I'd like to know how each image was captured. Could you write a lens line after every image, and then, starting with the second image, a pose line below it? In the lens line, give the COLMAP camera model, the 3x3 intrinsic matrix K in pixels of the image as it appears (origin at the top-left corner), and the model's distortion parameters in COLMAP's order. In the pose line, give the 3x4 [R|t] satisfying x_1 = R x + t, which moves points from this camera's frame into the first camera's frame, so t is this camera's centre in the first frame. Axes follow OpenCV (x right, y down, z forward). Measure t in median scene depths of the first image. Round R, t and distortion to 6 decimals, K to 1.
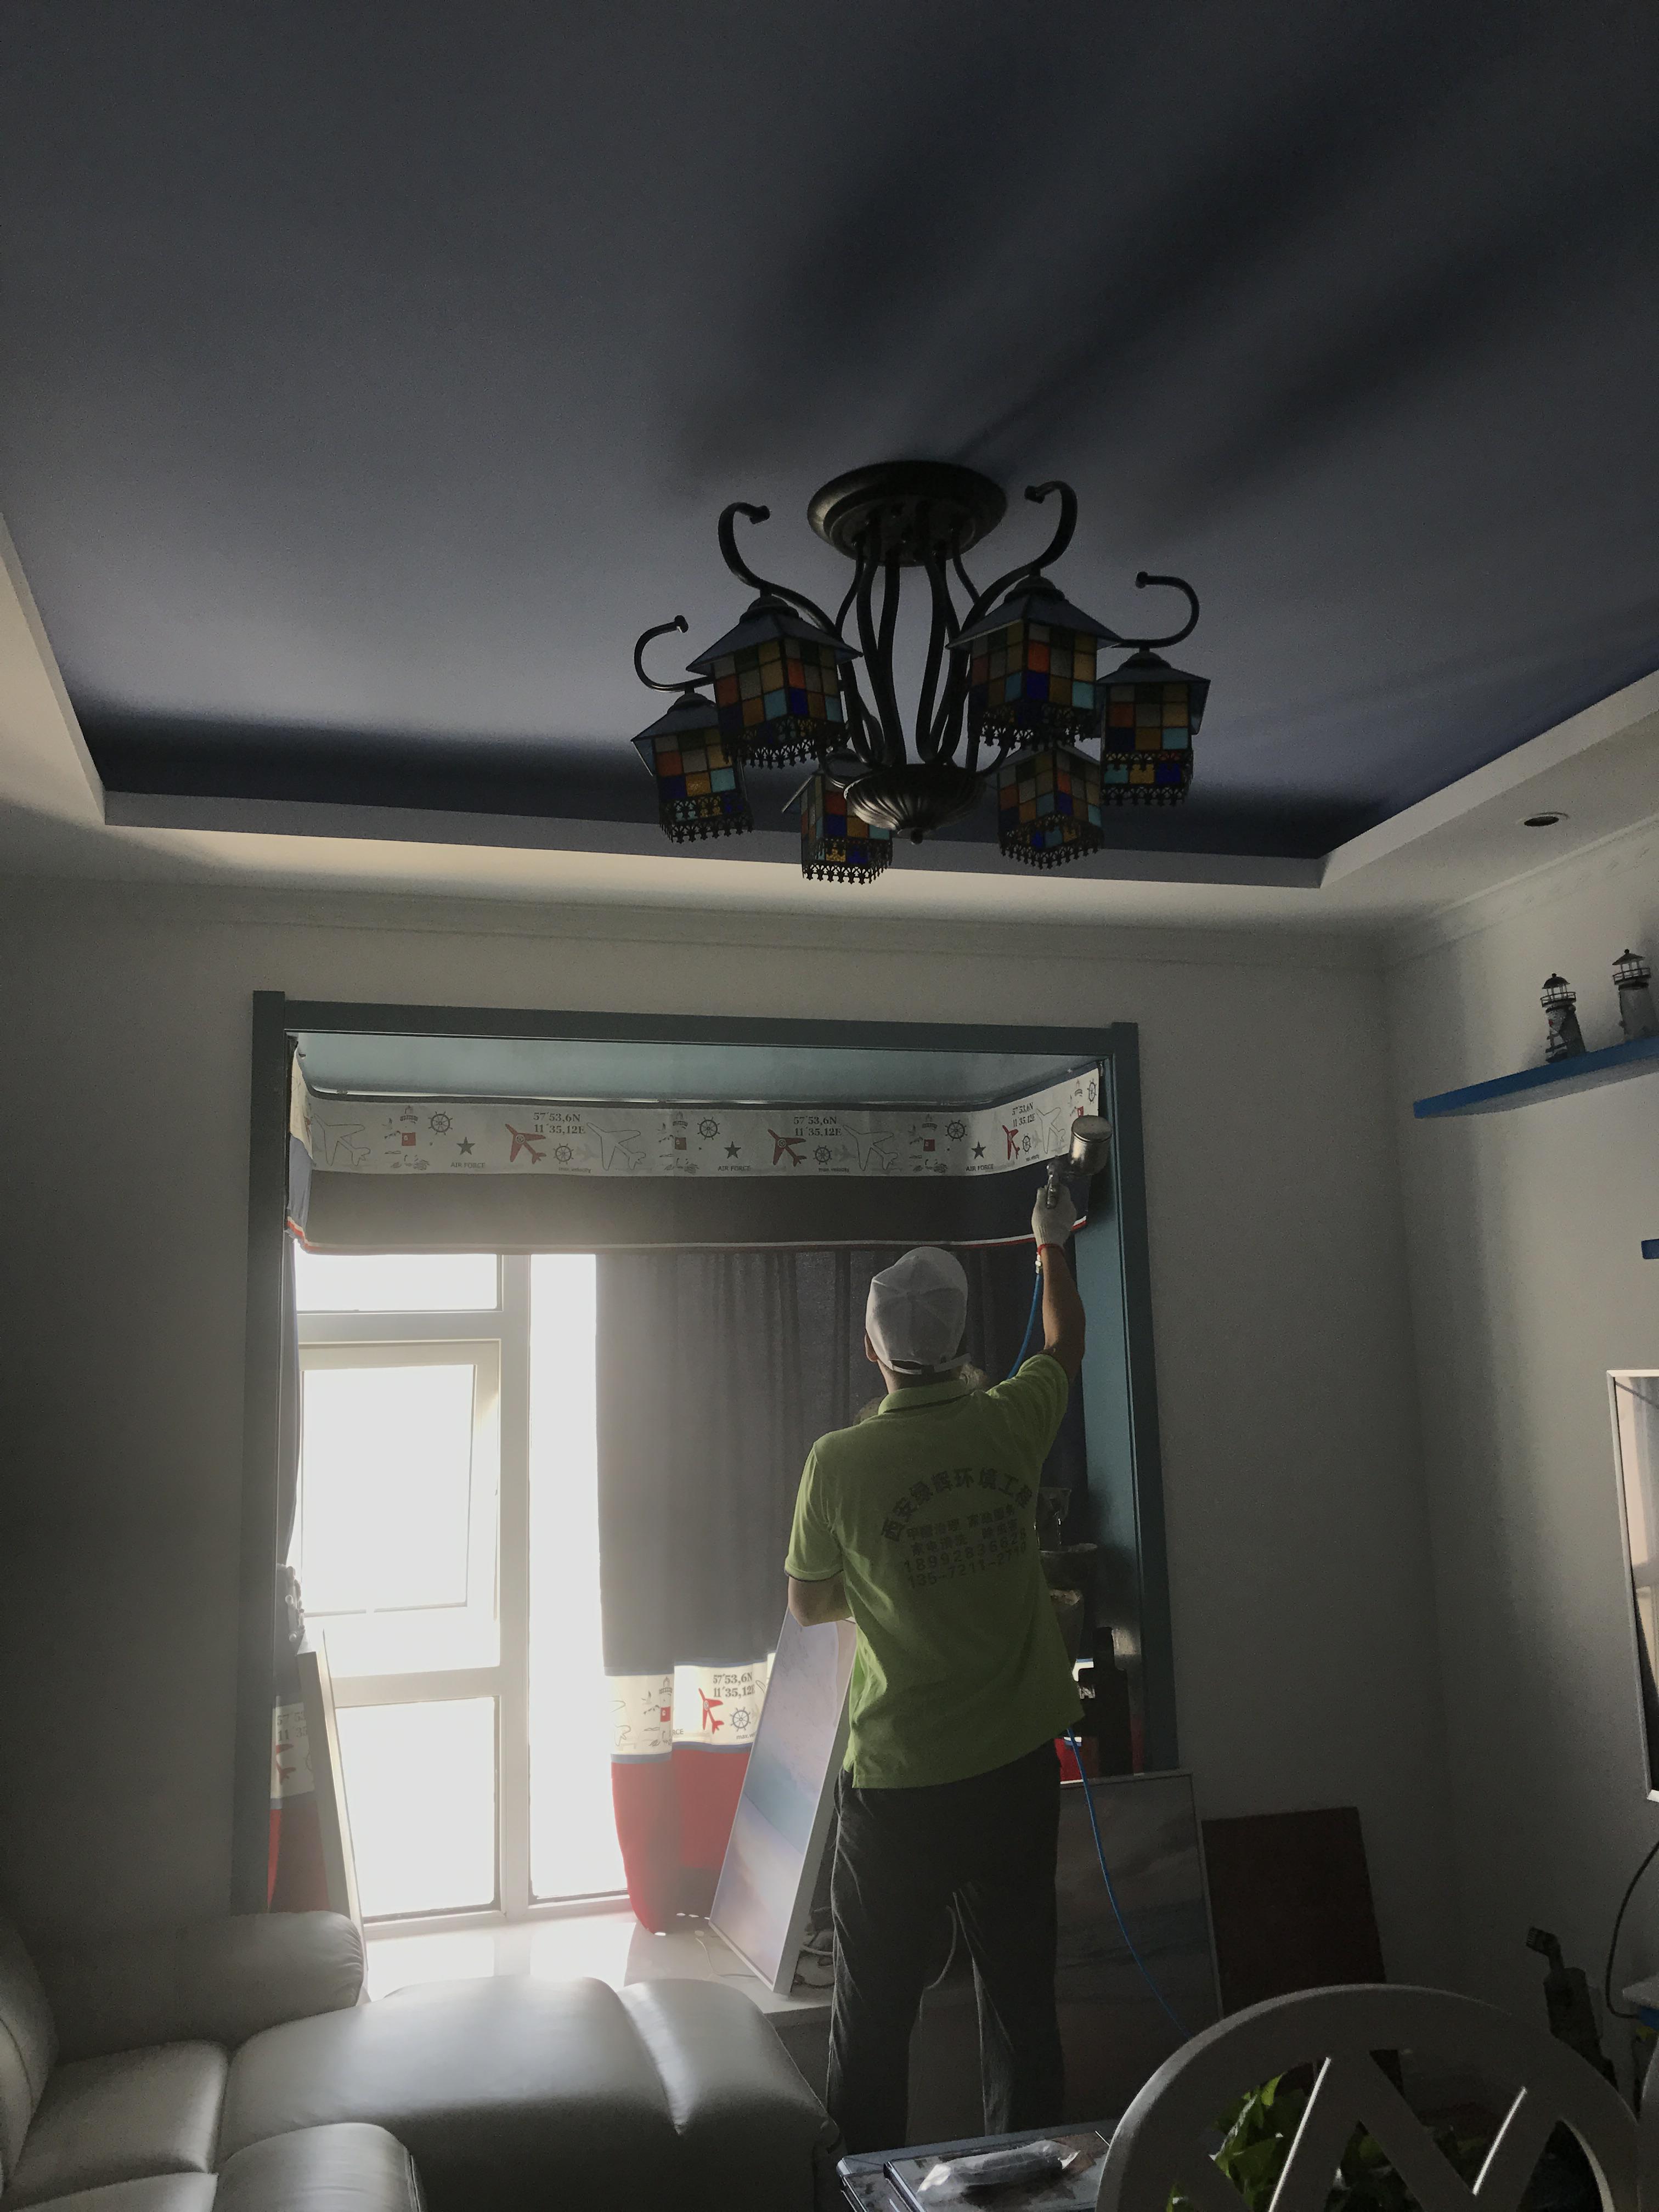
lens RADIAL K [[1792.1, 0, 815.3], [0, 1792.1, 1123.9], [0, 0, 1]] dist [0.027498, -0.036074]
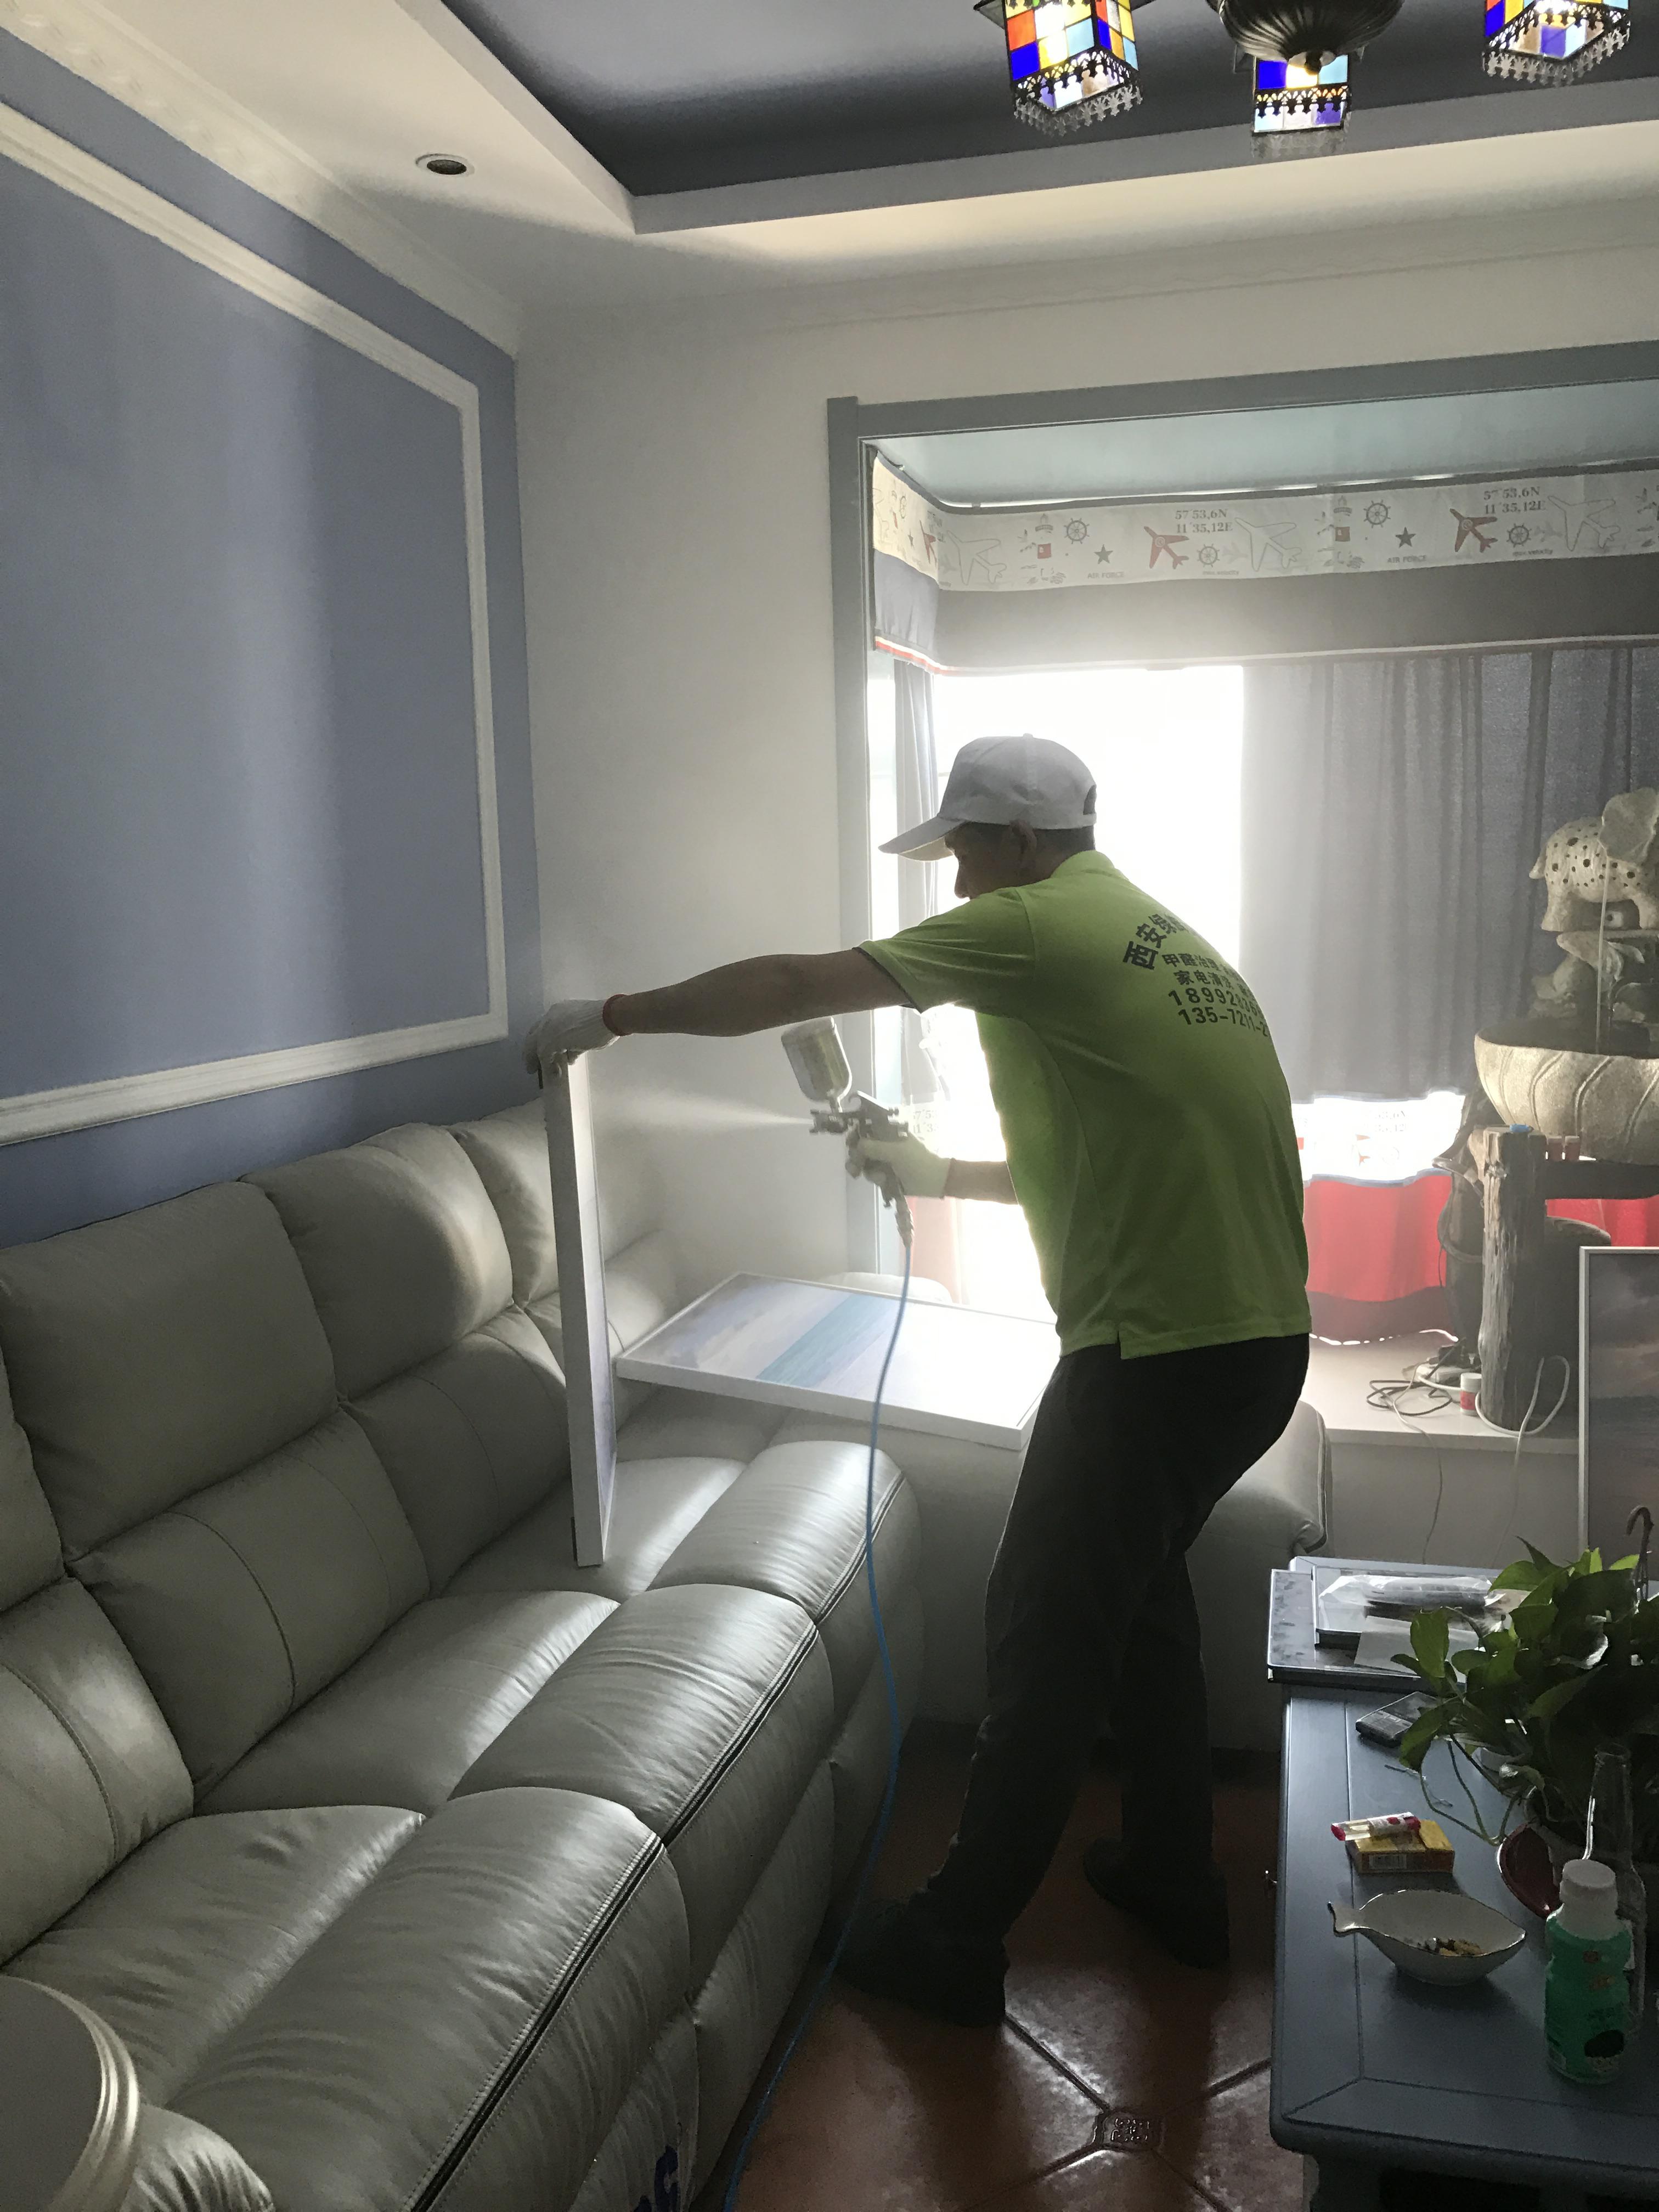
lens RADIAL K [[1792.1, 0, 850.4], [0, 1792.1, 1111.7], [0, 0, 1]] dist [0.027498, -0.036074]
pose [[0.889929, 0.069775, -0.450730, 0.130917], [0.069410, 0.956000, 0.285037, 0.013834], [0.450786, -0.284948, 0.845929, 0.060457]]
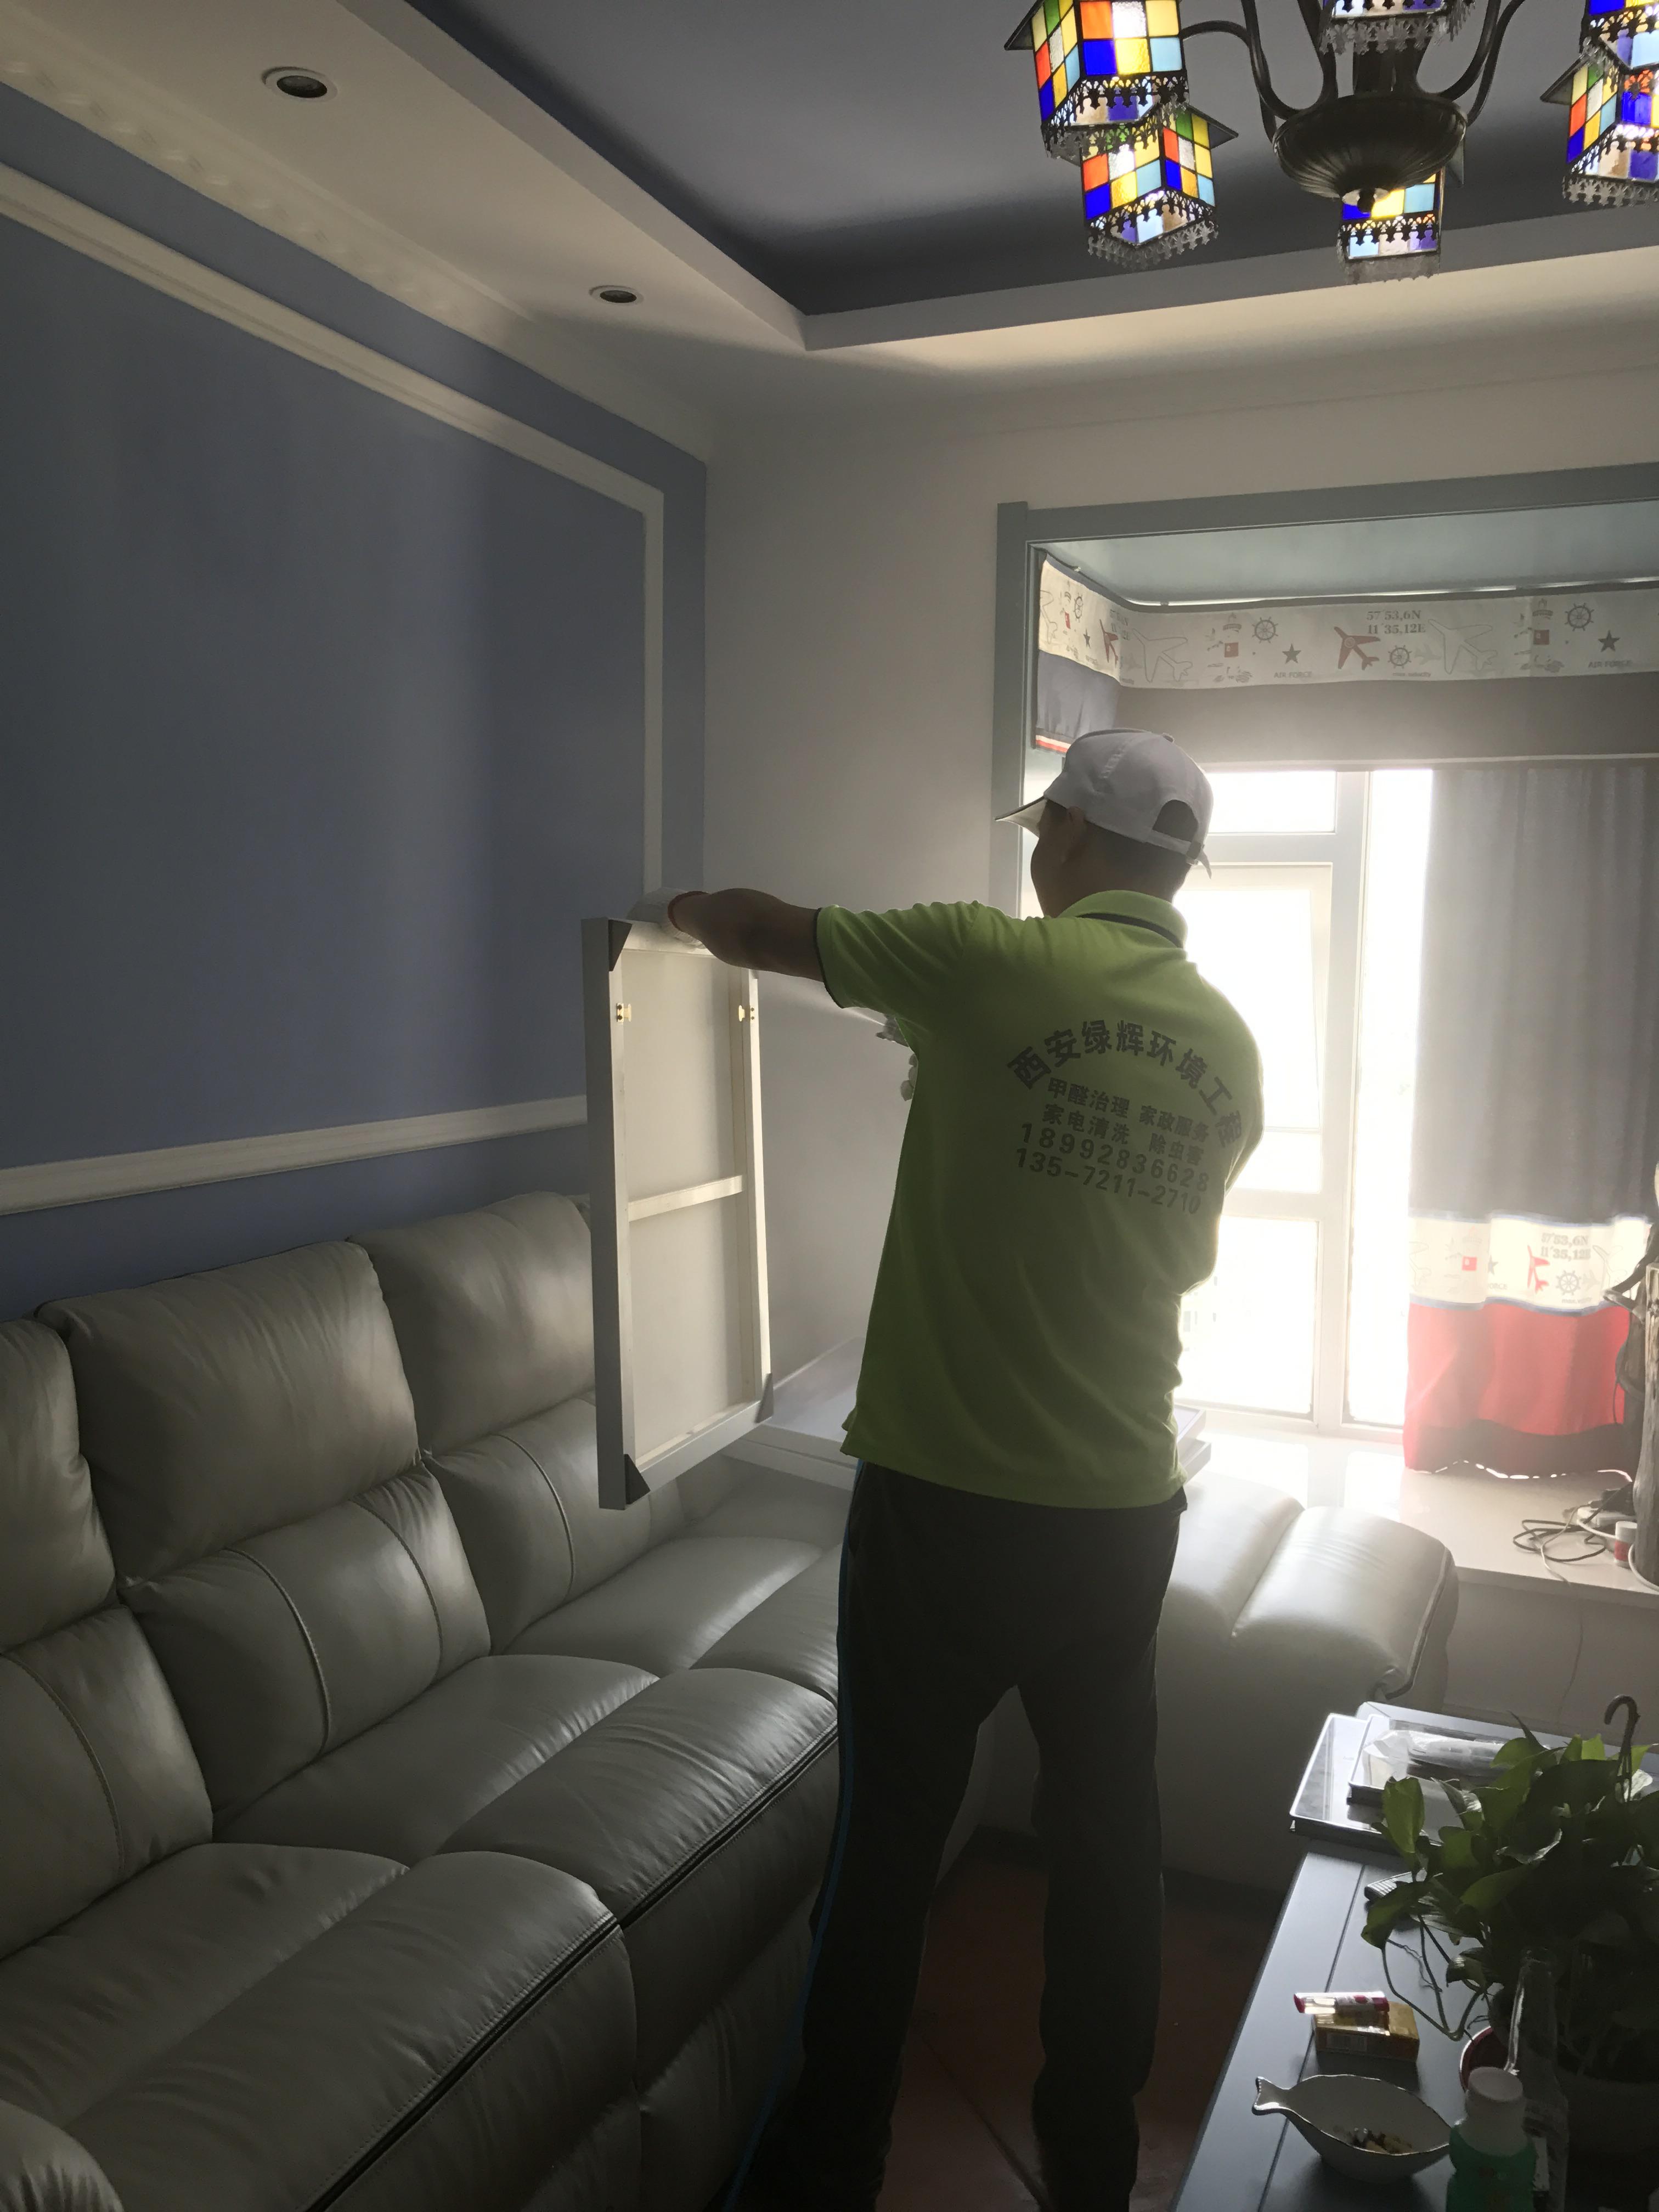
lens RADIAL K [[1792.1, 0, 845.8], [0, 1792.1, 1105.6], [0, 0, 1]] dist [0.027498, -0.036074]
pose [[0.801070, 0.097434, -0.590588, 0.191390], [0.056725, 0.969865, 0.236948, 0.005563], [0.595877, -0.223313, 0.771403, 0.091404]]
